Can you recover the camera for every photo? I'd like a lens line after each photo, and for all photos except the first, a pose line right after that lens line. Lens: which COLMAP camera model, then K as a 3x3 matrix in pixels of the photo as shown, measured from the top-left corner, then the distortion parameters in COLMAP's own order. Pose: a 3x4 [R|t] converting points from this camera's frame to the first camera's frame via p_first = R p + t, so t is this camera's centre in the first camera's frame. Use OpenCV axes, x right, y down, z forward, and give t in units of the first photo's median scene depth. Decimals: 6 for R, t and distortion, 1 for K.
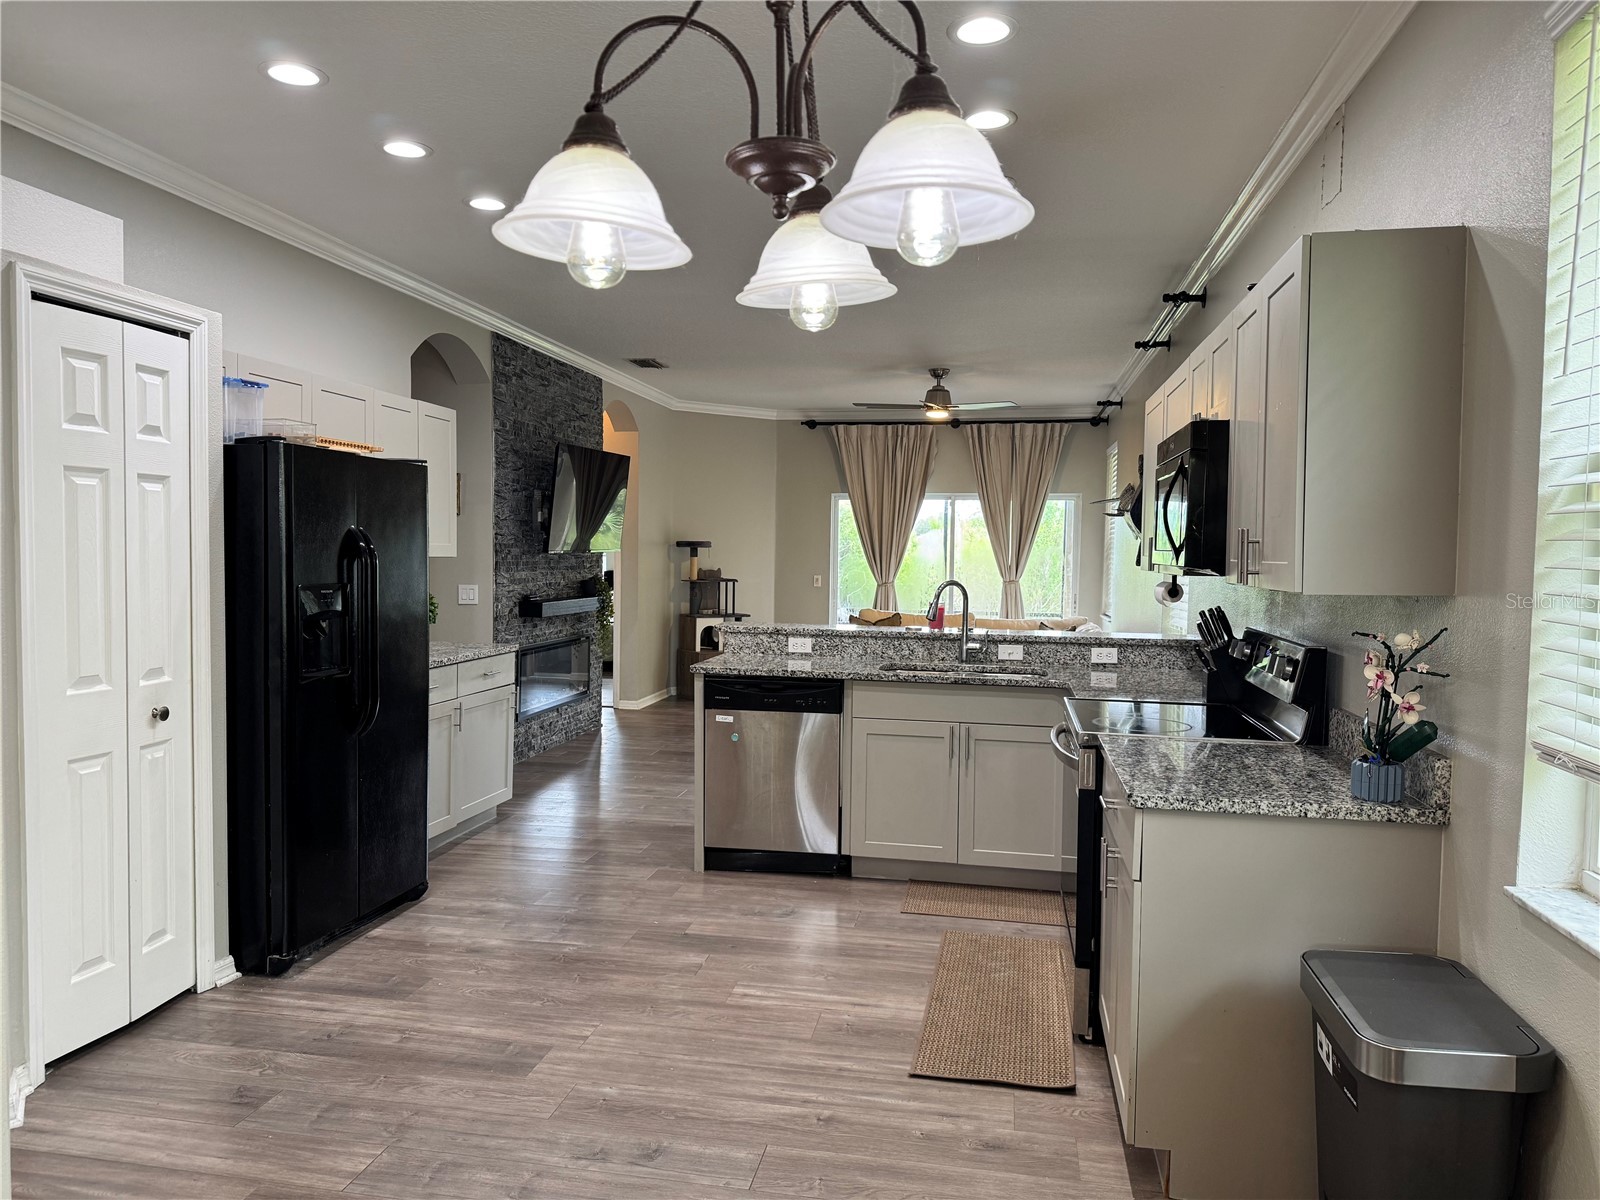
lens RADIAL K [[1110.7, 0, 801.5], [0, 1110.7, 606.9], [0, 0, 1]] dist [0.134091, -0.240542]
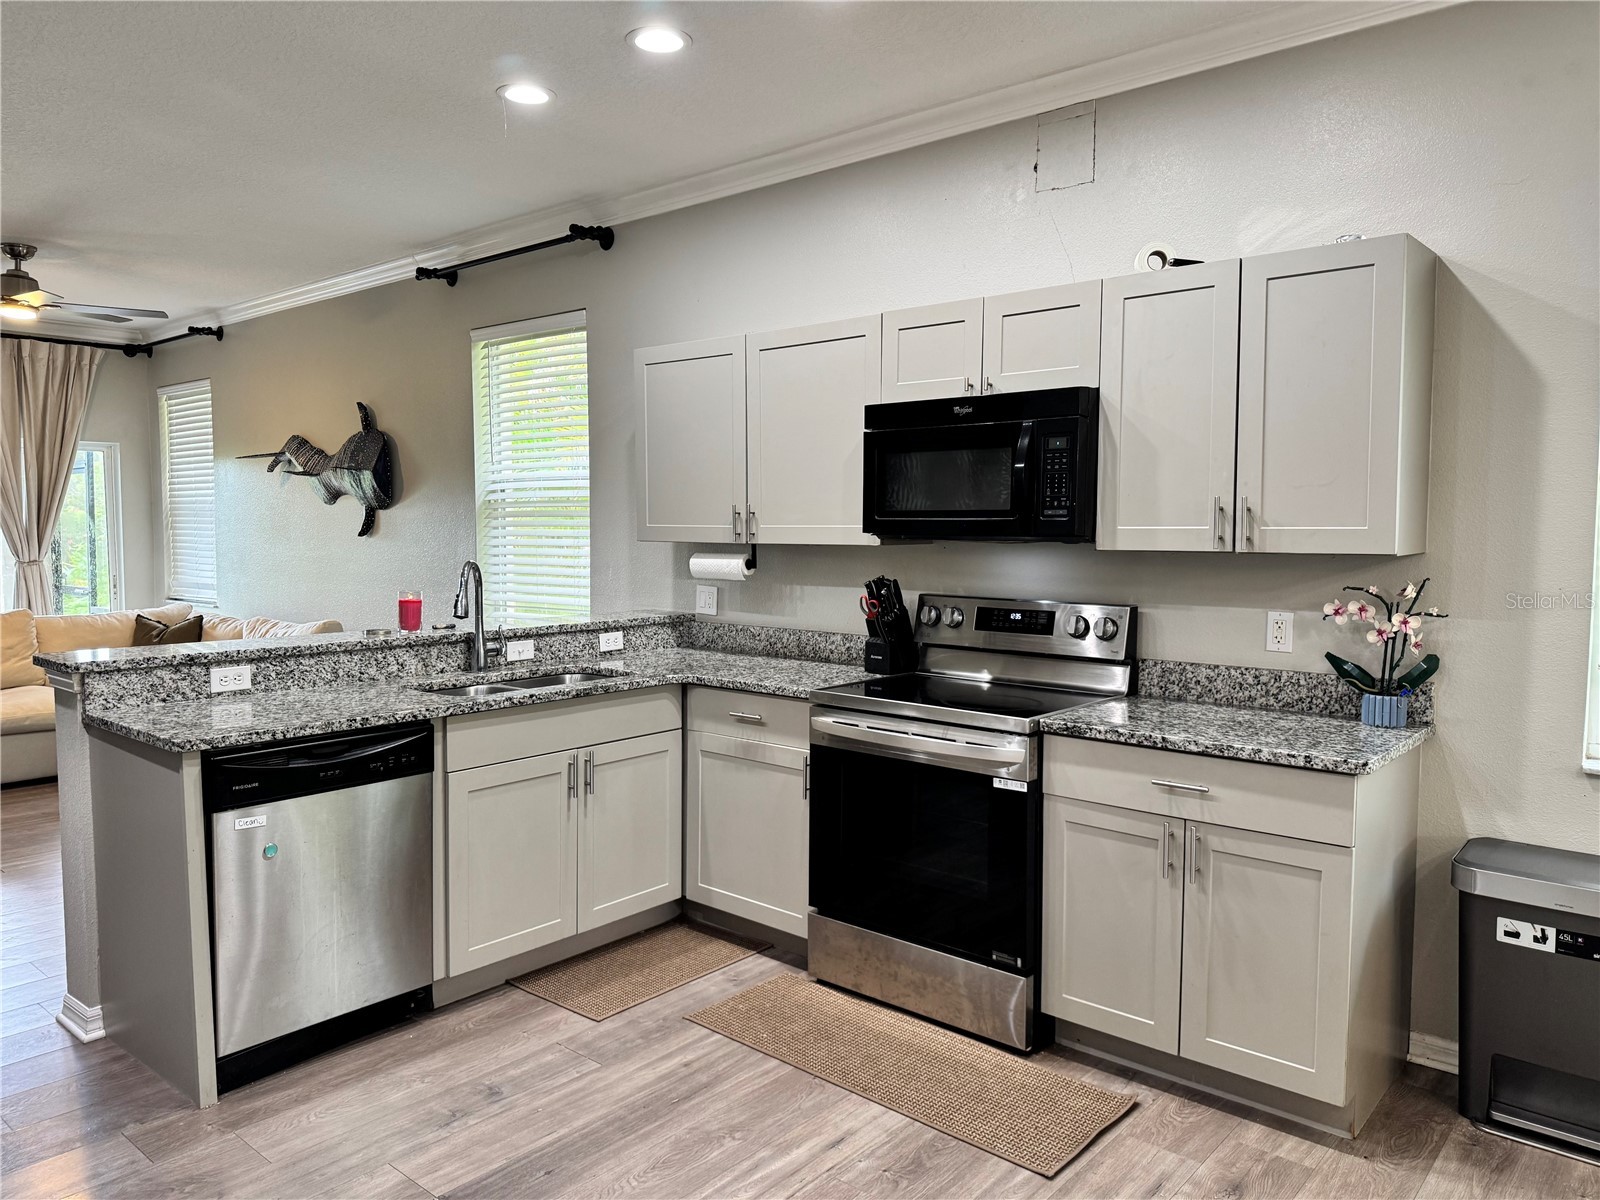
lens RADIAL K [[1118.1, 0, 796.9], [0, 1118.1, 597.3], [0, 0, 1]] dist [0.109191, -0.148030]
pose [[0.509736, -0.069377, 0.857529, -0.374128], [0.050178, 0.997444, 0.050870, -0.025797], [-0.858866, 0.017099, 0.511915, 0.418703]]
